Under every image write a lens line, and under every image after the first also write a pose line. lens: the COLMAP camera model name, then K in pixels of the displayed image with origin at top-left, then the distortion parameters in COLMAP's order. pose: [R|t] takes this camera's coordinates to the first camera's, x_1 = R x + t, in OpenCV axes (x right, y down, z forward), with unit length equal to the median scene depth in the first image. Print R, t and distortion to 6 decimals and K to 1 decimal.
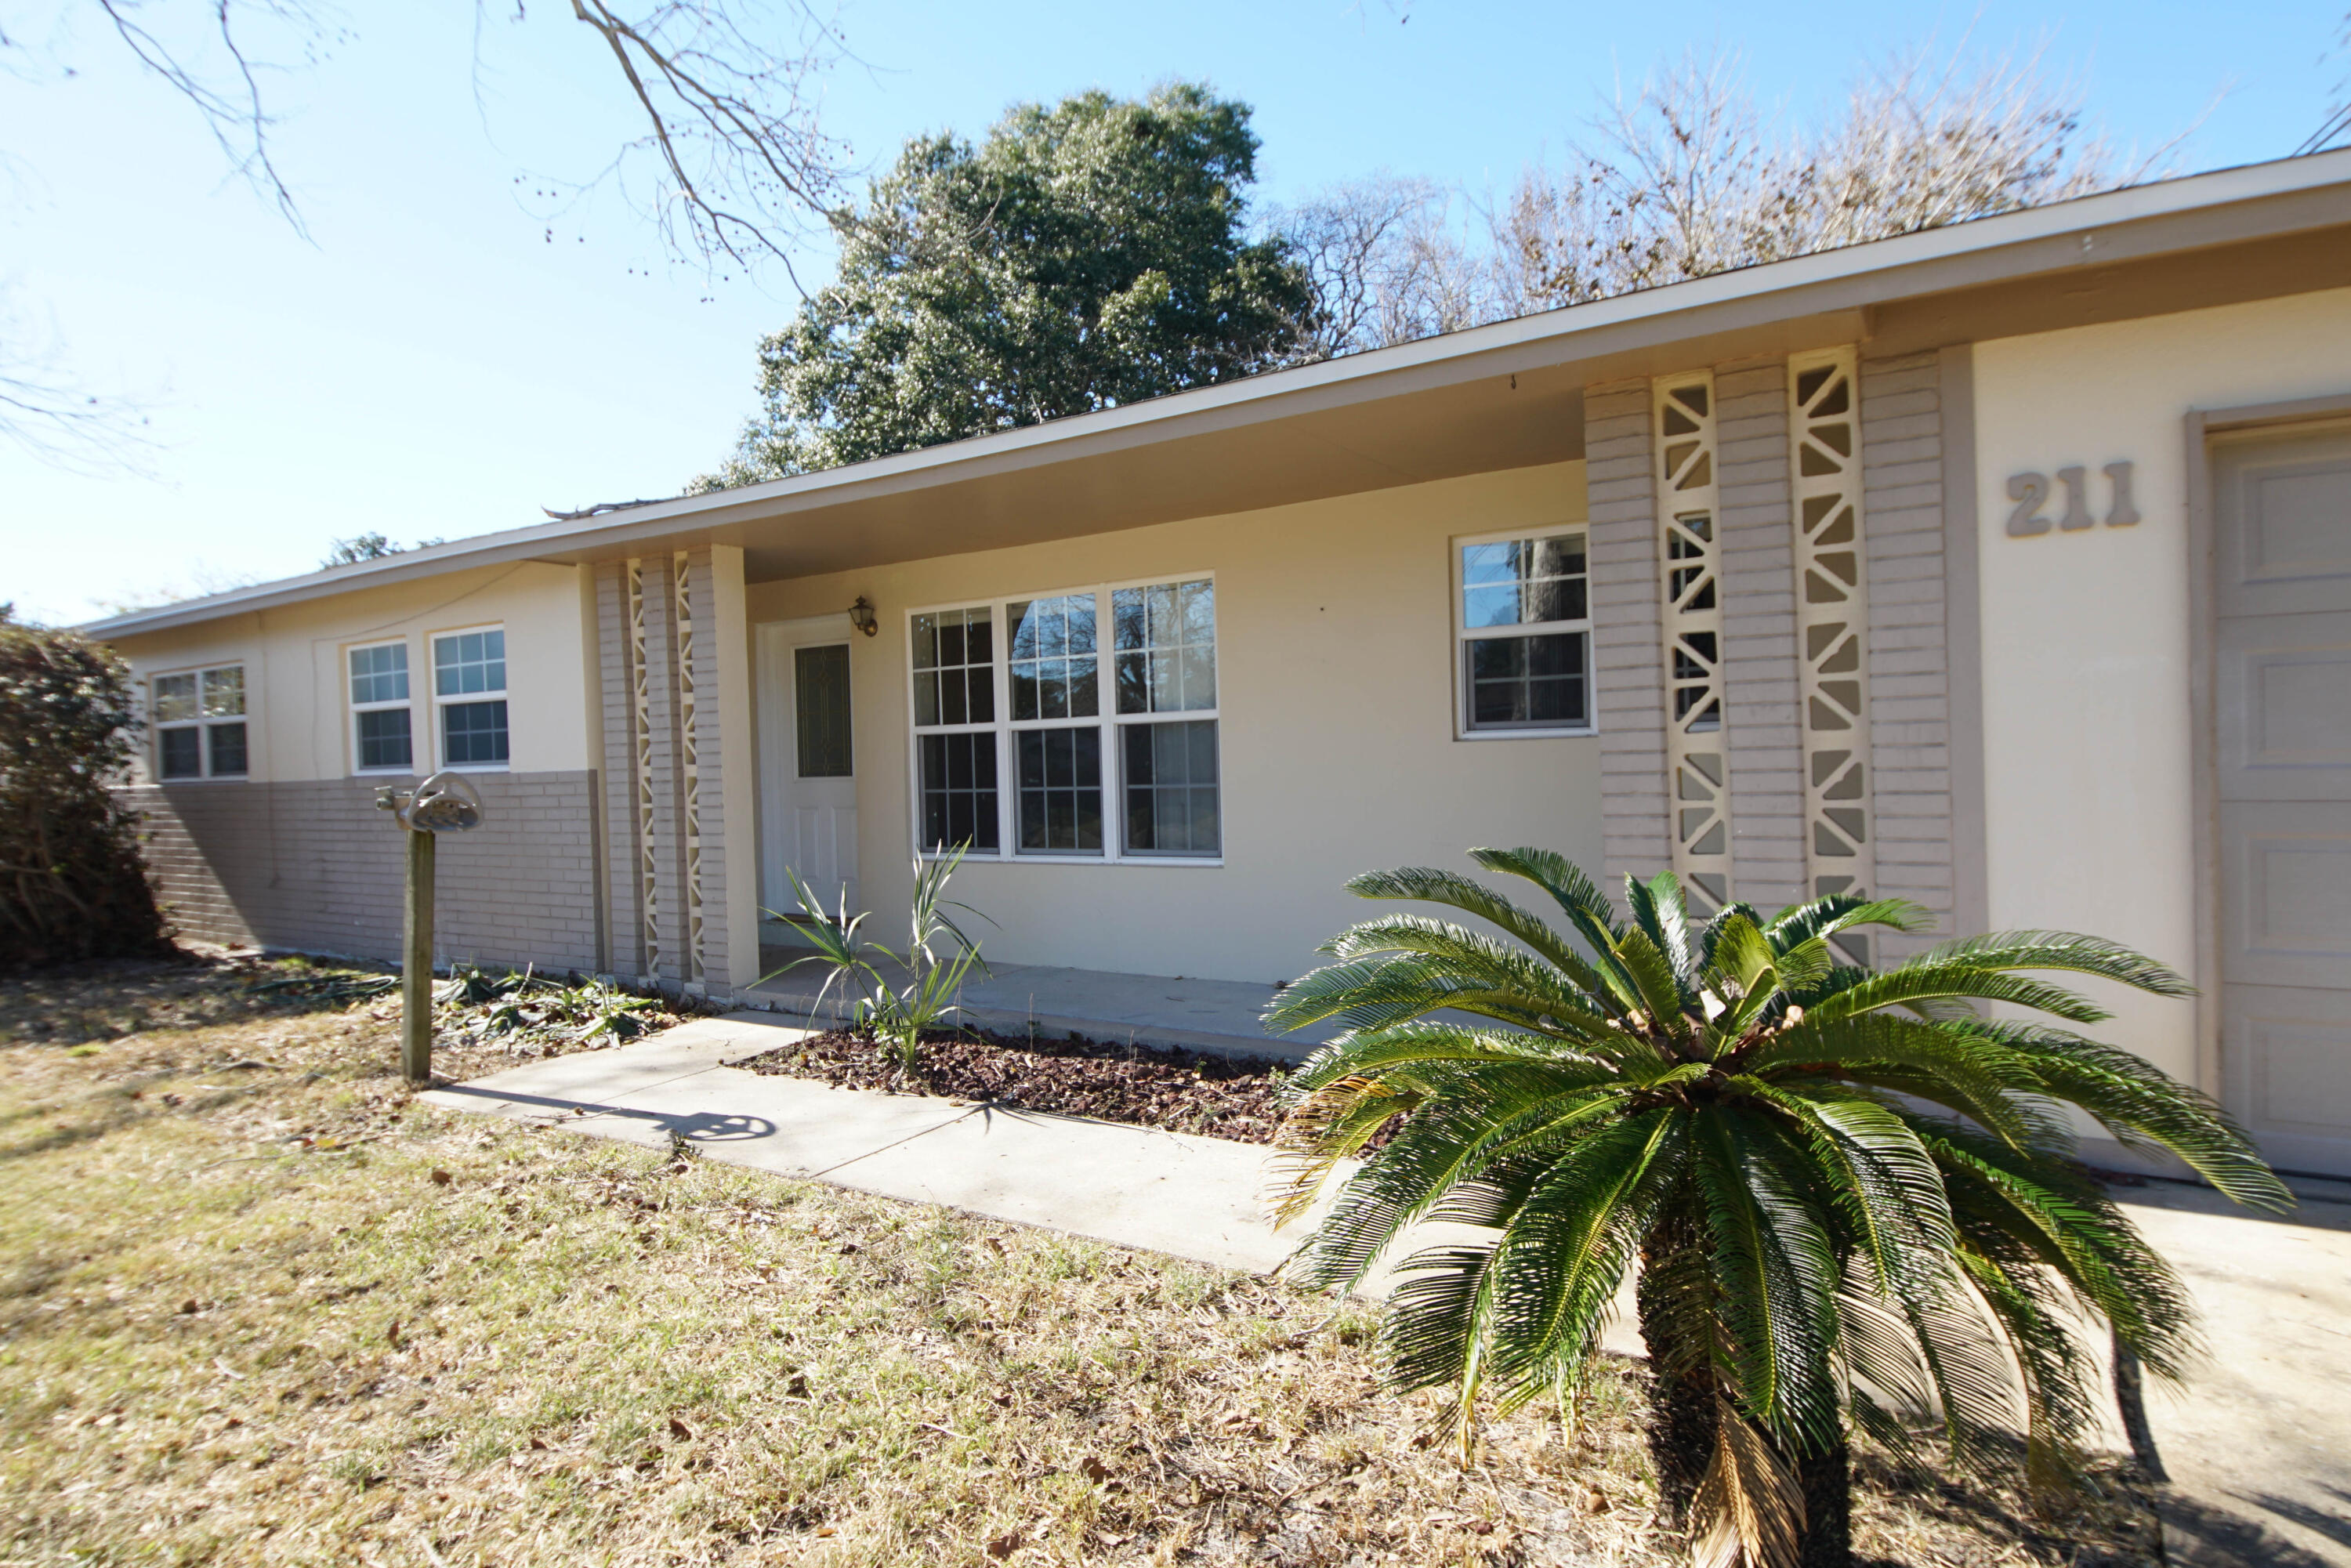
lens RADIAL K [[1258.0, 0, 1154.1], [0, 1258.0, 775.3], [0, 0, 1]] dist [0.043293, -0.042356]
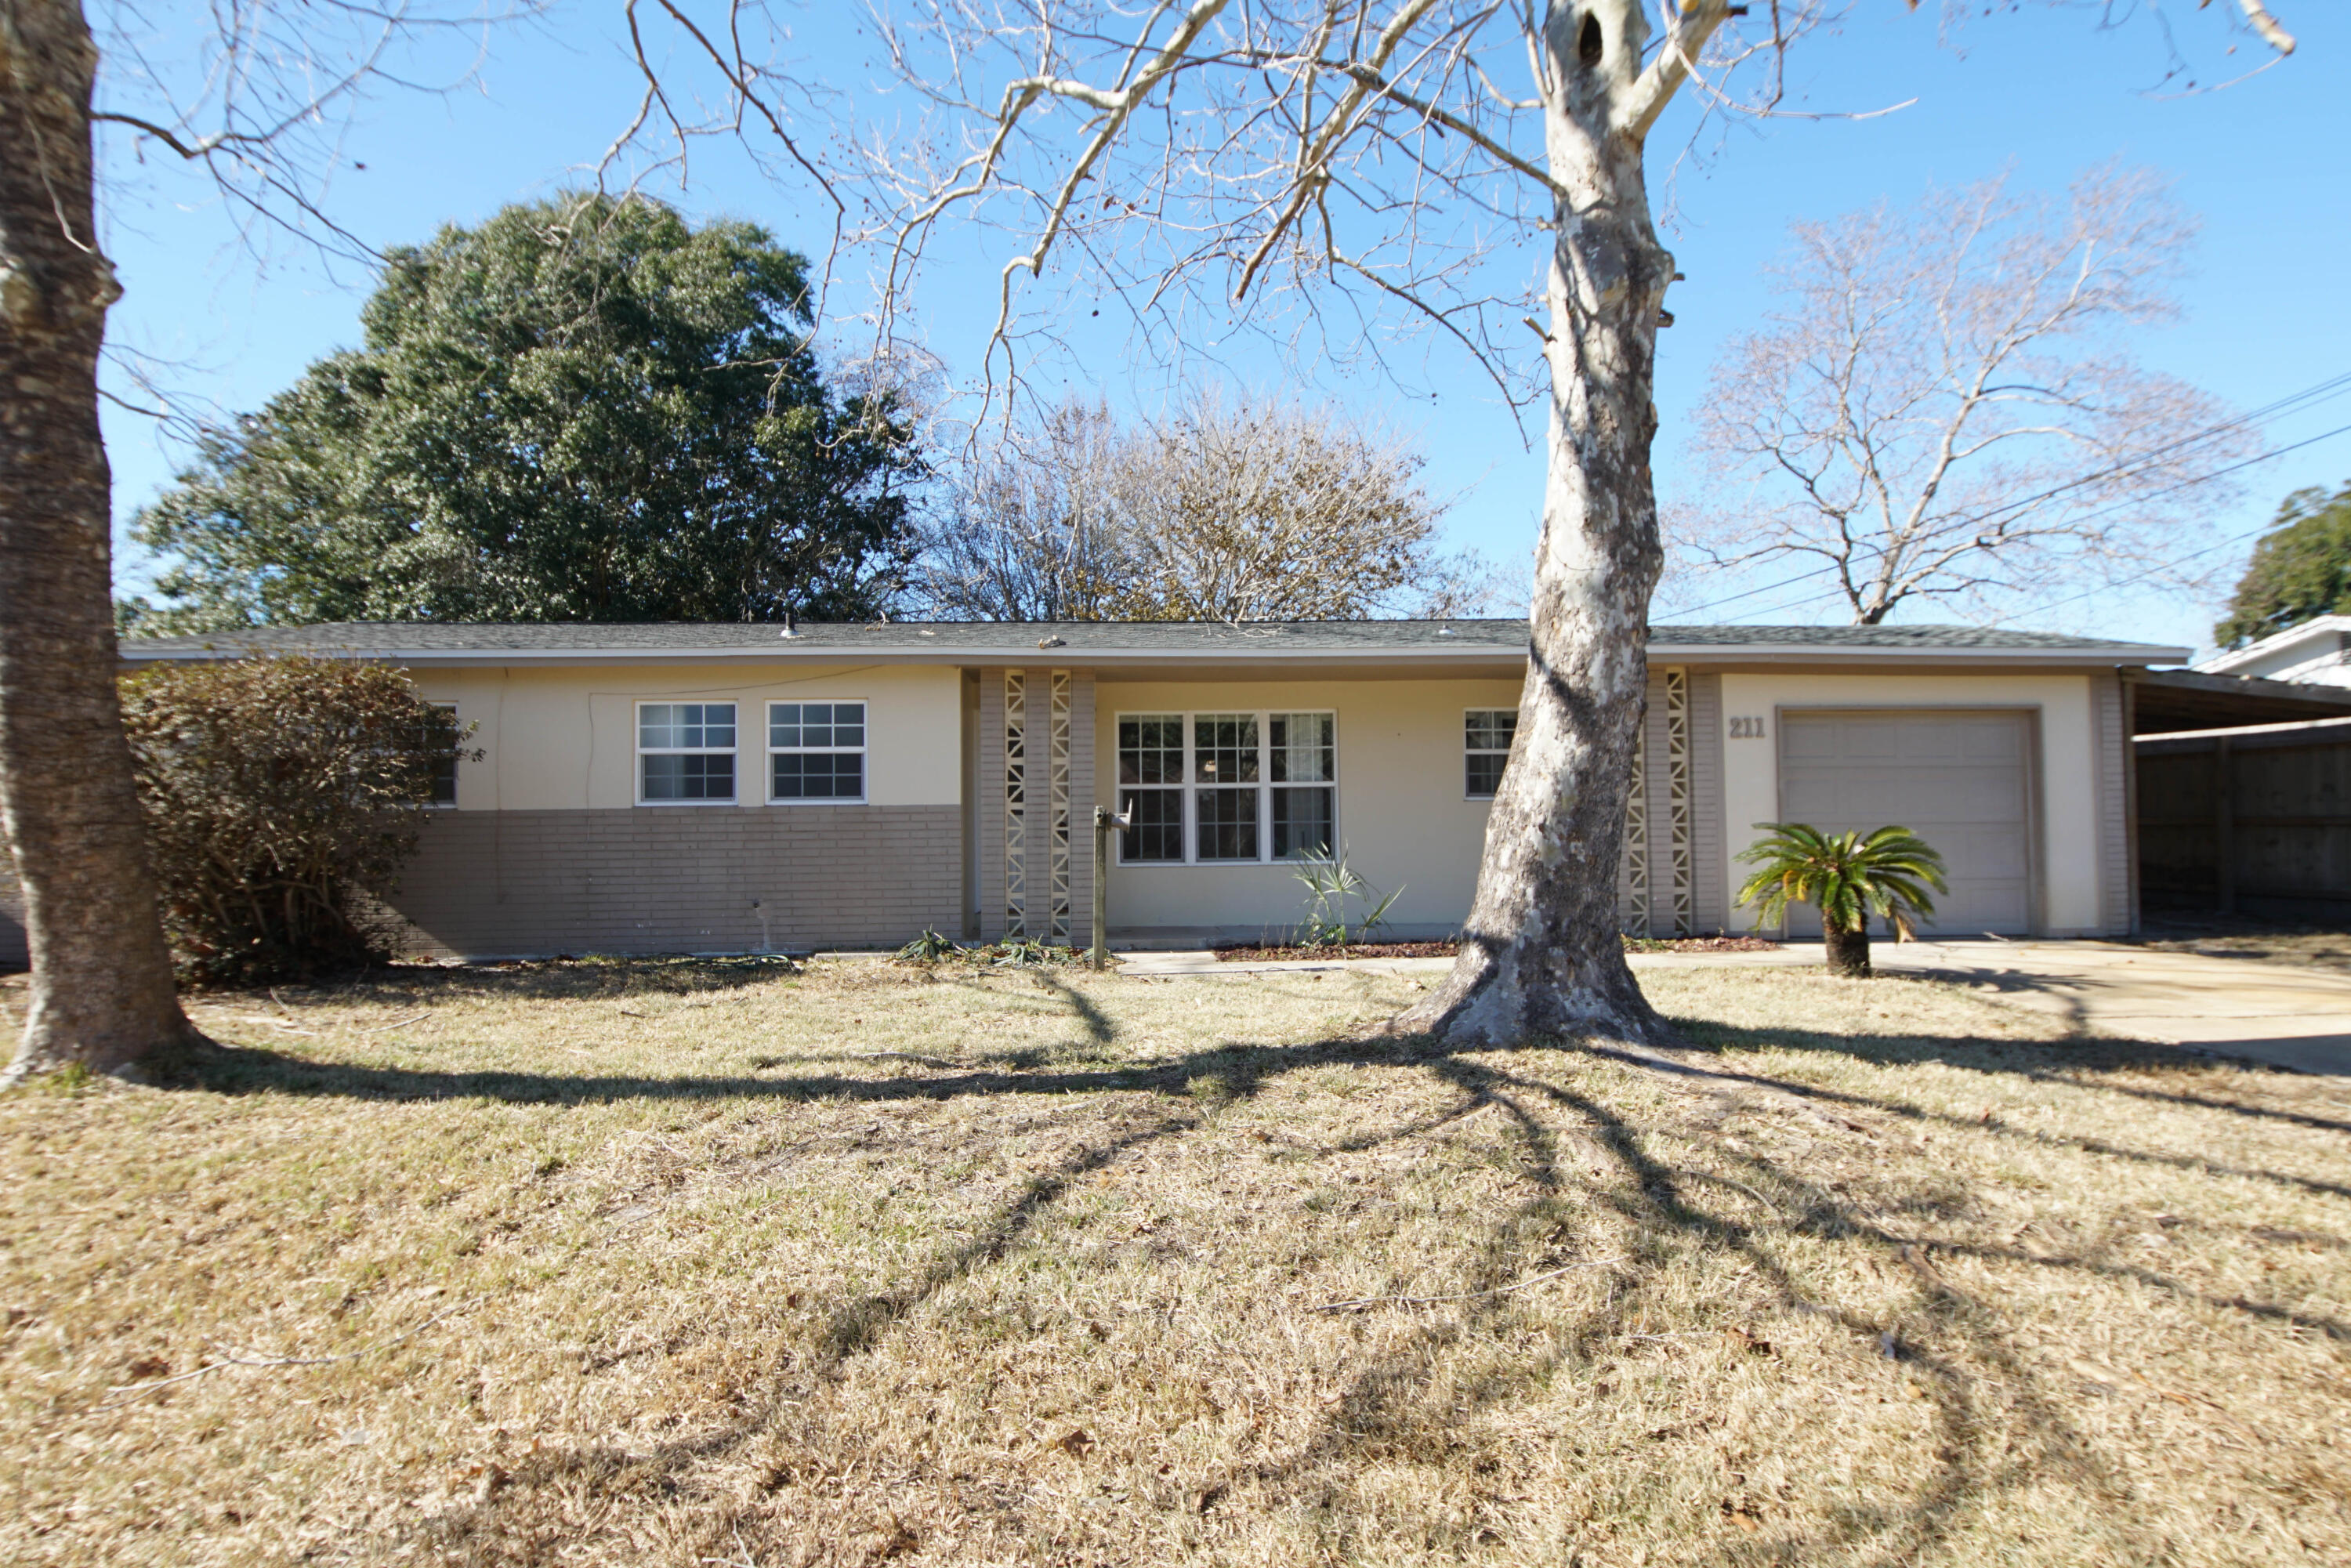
lens RADIAL K [[1258.0, 0, 1154.1], [0, 1258.0, 775.3], [0, 0, 1]] dist [0.043293, -0.042356]
pose [[0.817668, 0.044801, 0.573944, -1.074454], [-0.006483, 0.997621, -0.068637, 0.060361], [-0.575654, 0.052402, 0.816013, -0.338563]]
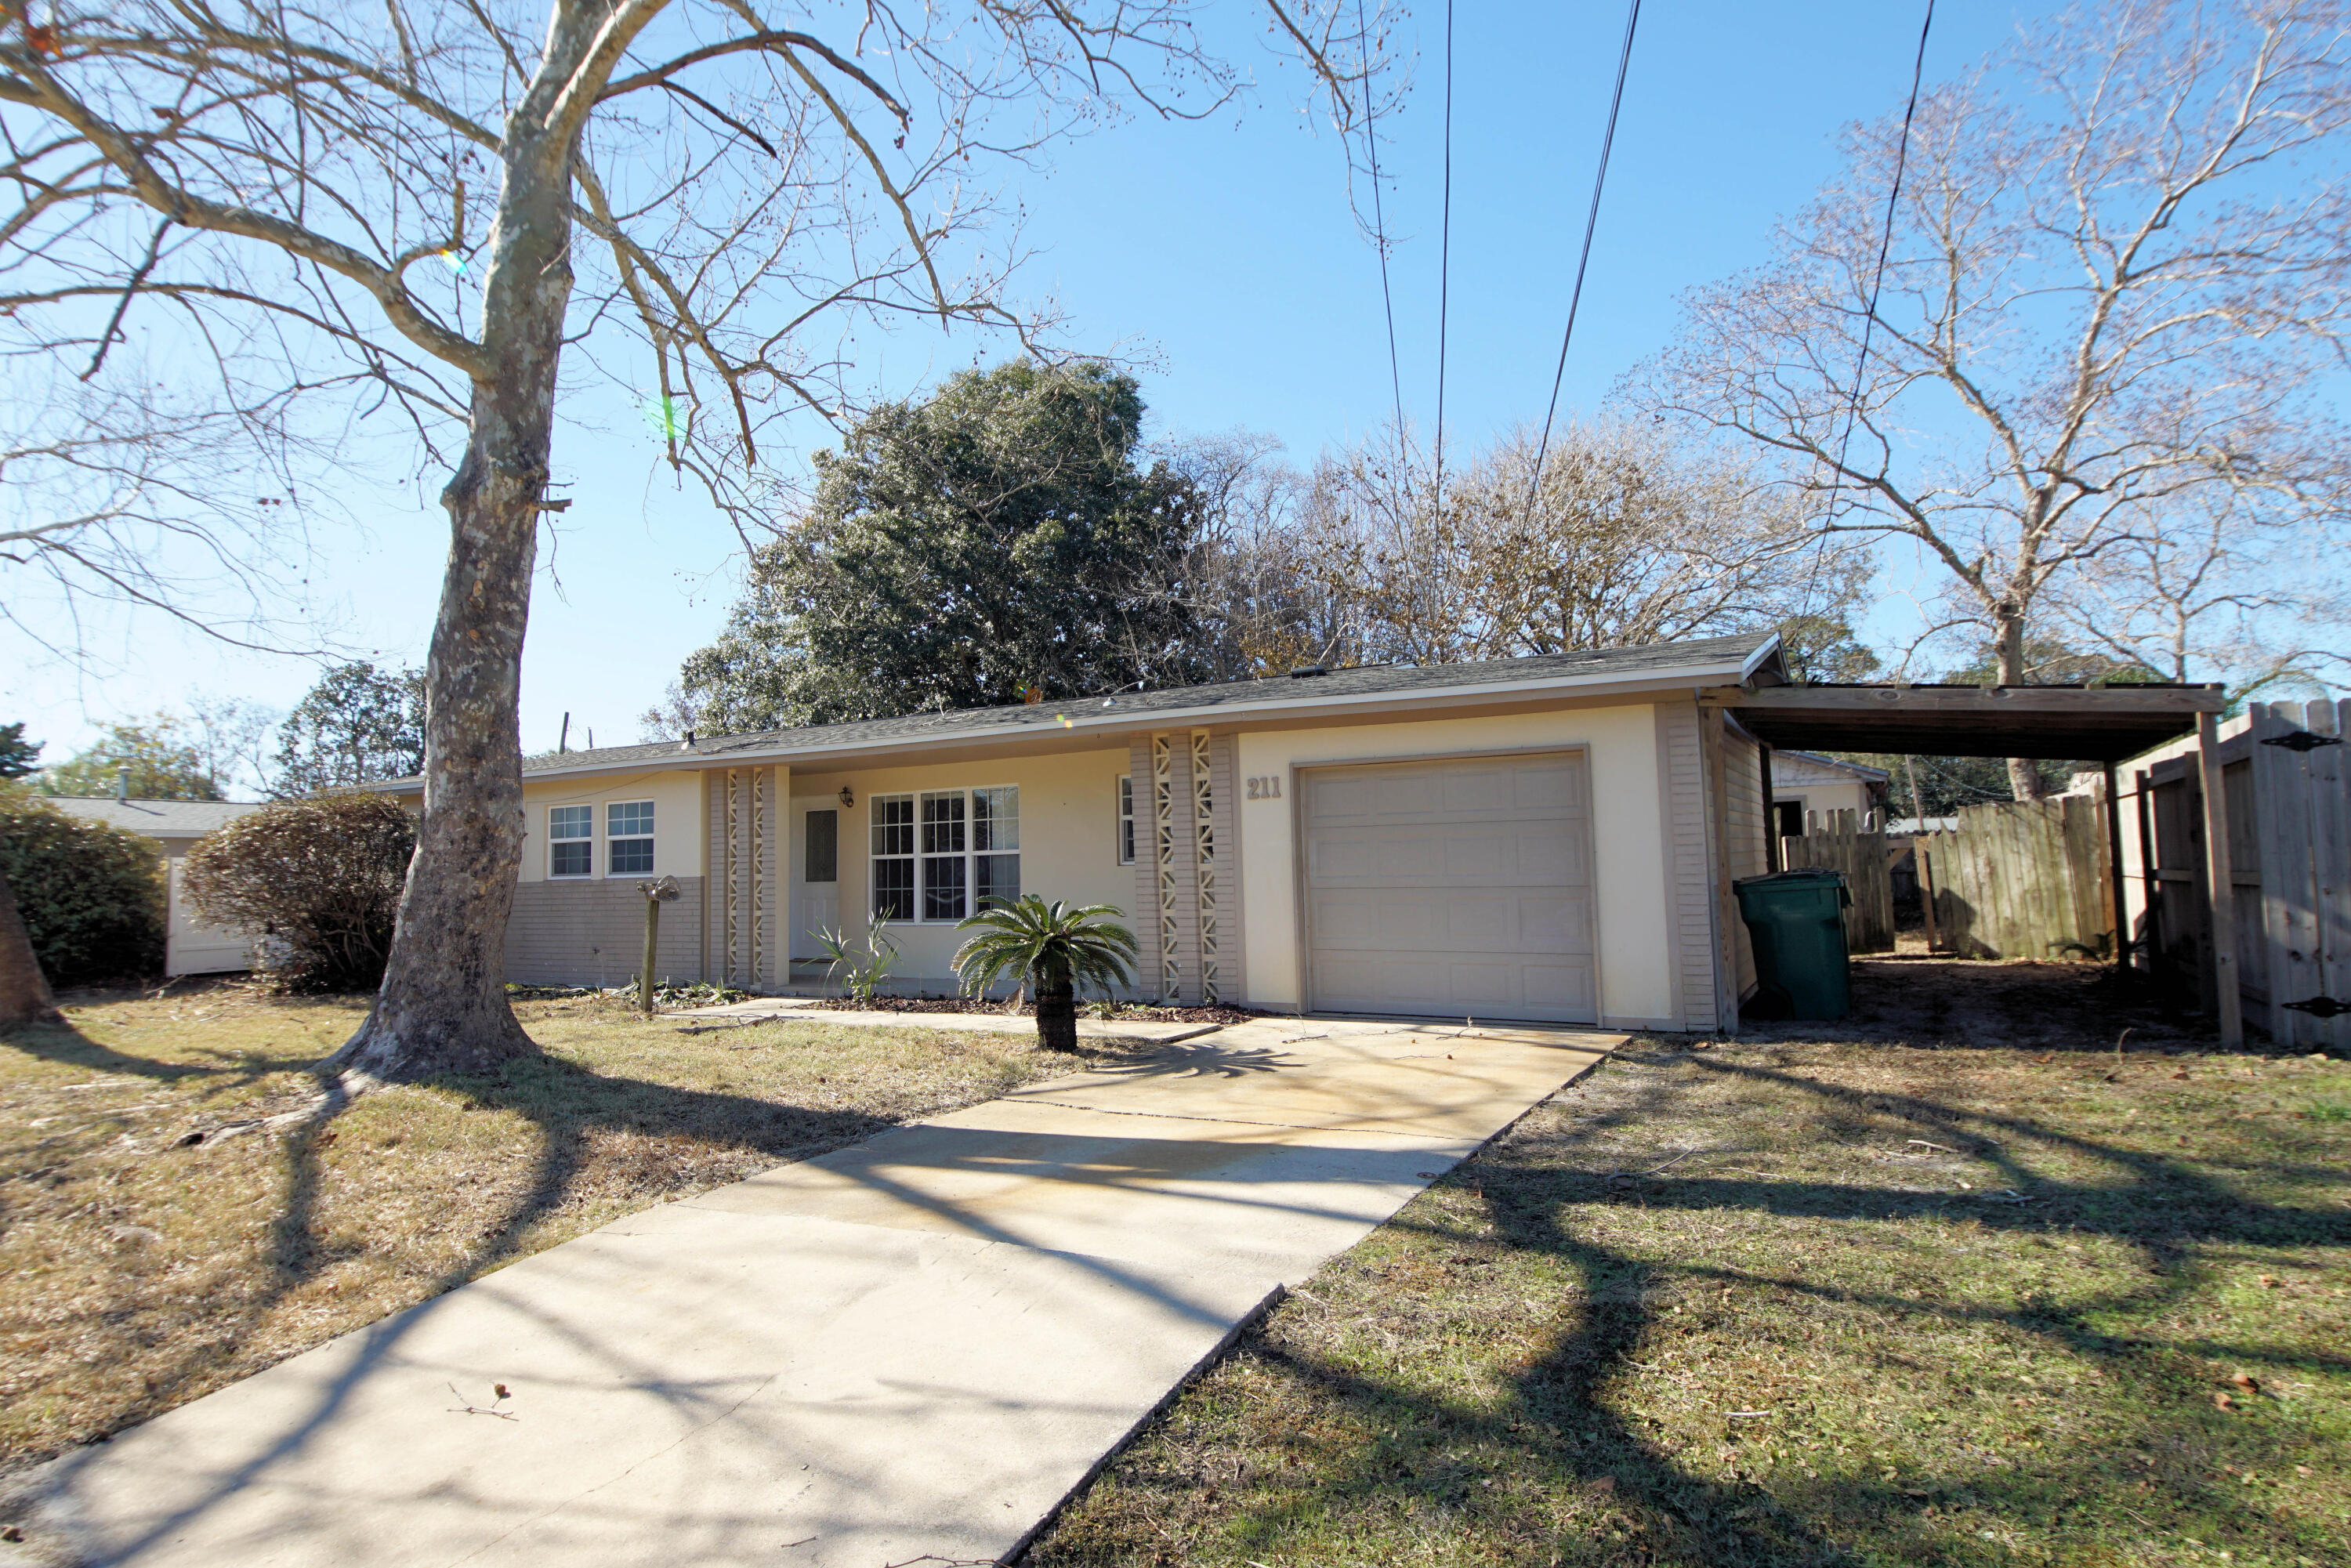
lens RADIAL K [[1258.0, 0, 1154.1], [0, 1258.0, 775.3], [0, 0, 1]] dist [0.043293, -0.042356]
pose [[0.999121, 0.012830, 0.039918, 0.158398], [-0.008975, 0.995409, -0.095295, 0.019121], [-0.040958, 0.094853, 0.994648, -0.921328]]
